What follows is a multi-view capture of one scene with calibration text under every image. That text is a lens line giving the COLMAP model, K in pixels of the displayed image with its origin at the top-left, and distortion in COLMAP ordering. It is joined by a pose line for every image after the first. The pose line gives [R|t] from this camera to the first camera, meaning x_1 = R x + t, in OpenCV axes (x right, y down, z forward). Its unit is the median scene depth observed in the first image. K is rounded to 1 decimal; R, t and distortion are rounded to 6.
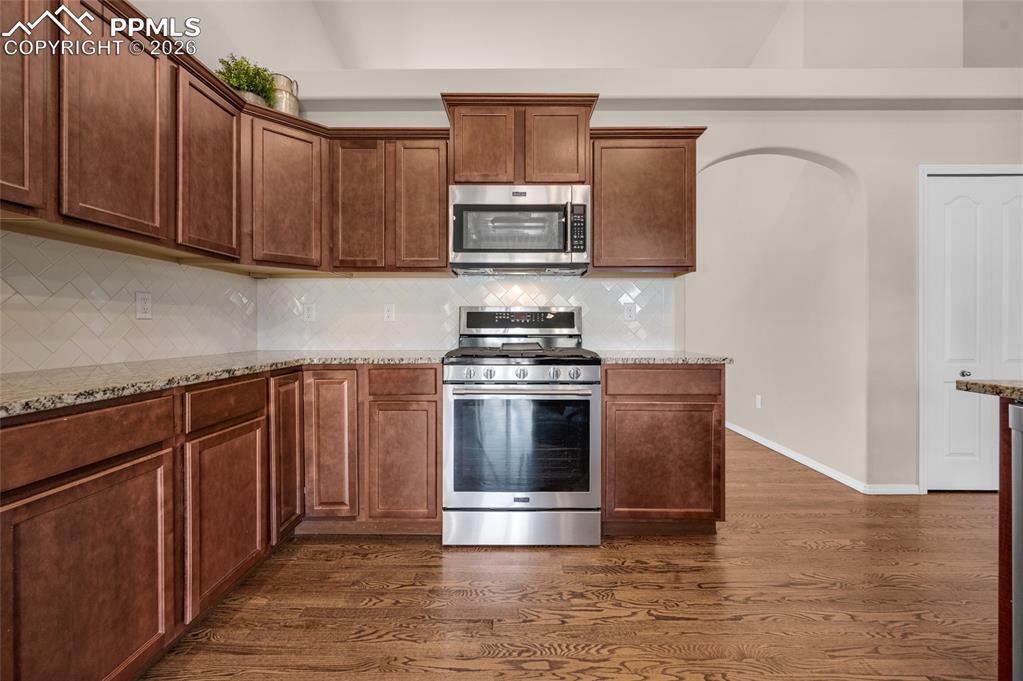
lens RADIAL K [[416.9, 0, 508.2], [0, 416.9, 326.8], [0, 0, 1]] dist [-0.000912, -0.000558]
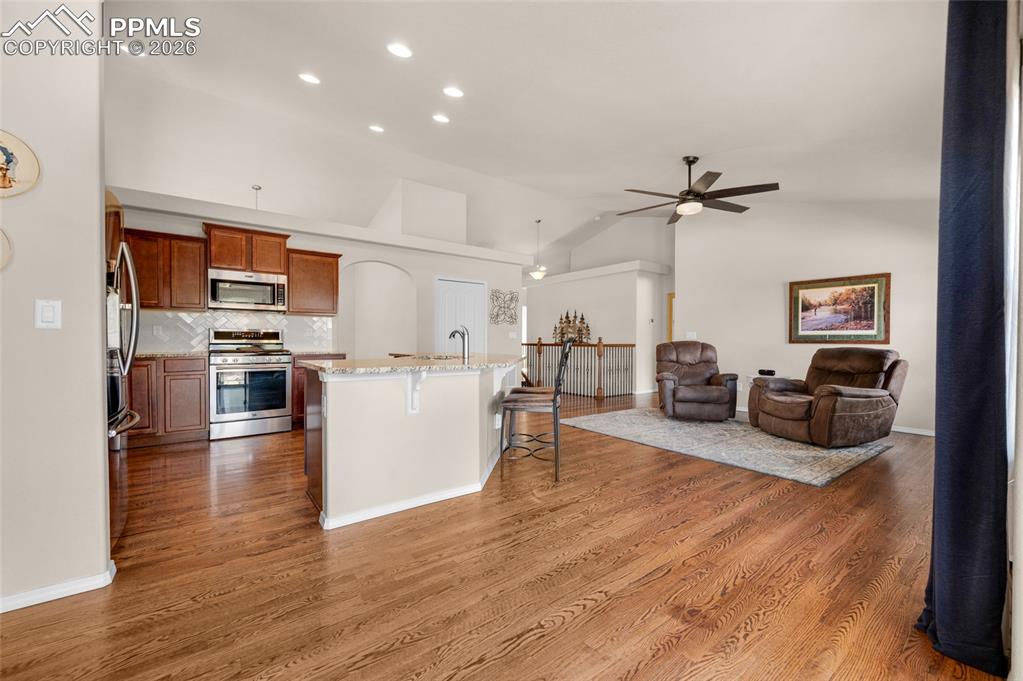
lens RADIAL K [[416.9, 0, 514.4], [0, 416.9, 345.4], [0, 0, 1]] dist [-0.000912, -0.000558]
pose [[0.788497, -0.004579, 0.615021, -0.232020], [-0.005449, 0.999881, 0.014431, -0.006641], [-0.615014, -0.014730, 0.788379, -1.621479]]
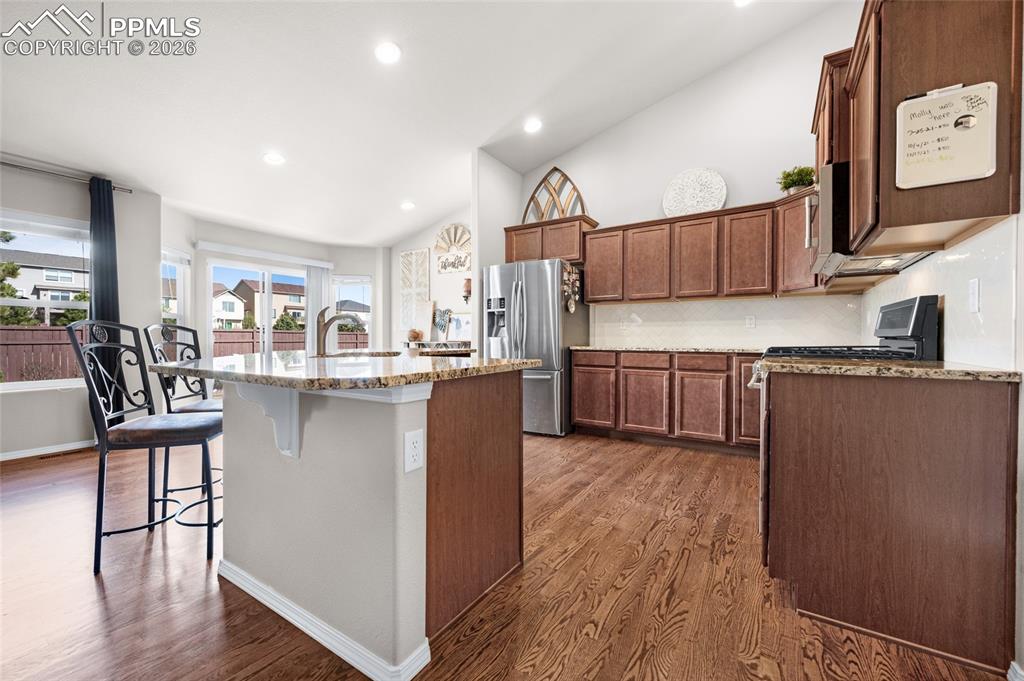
lens RADIAL K [[413.2, 0, 512.5], [0, 413.2, 339.0], [0, 0, 1]] dist [0.000156, 0.000054]
pose [[-0.538592, 0.004074, -0.842557, 1.403227], [-0.001206, 0.999984, 0.005606, 0.025257], [0.842566, 0.004035, -0.538578, 1.003000]]
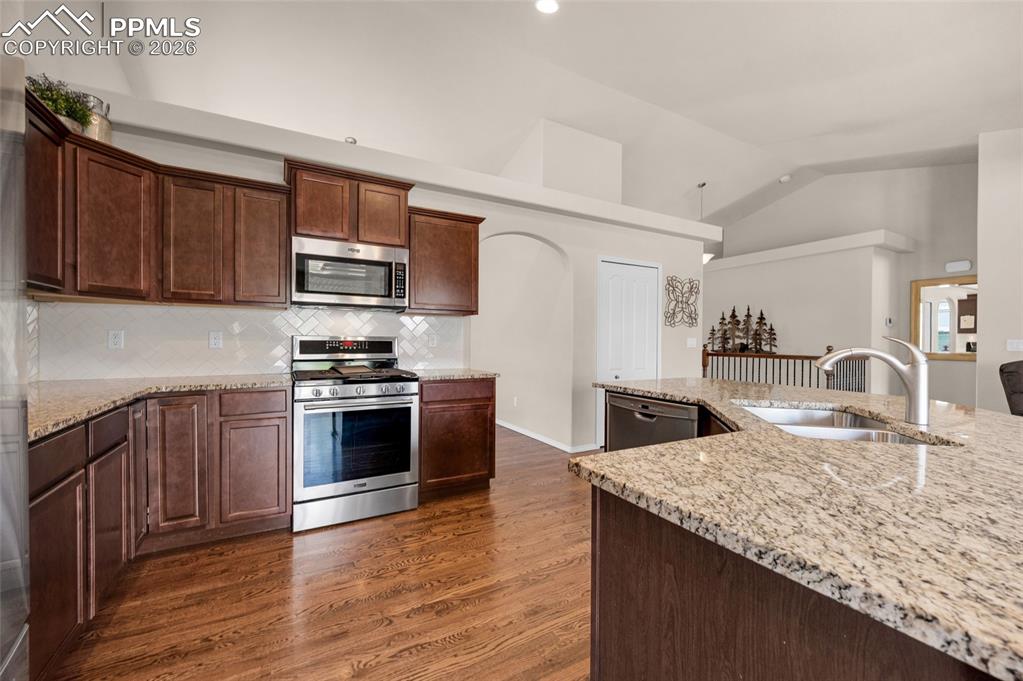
lens RADIAL K [[416.9, 0, 508.8], [0, 416.9, 342.8], [0, 0, 1]] dist [-0.000912, -0.000558]
pose [[0.868060, 0.002676, 0.496453, -0.210530], [-0.007176, 0.999949, 0.007157, -0.051092], [-0.496408, -0.009776, 0.868034, -0.375395]]
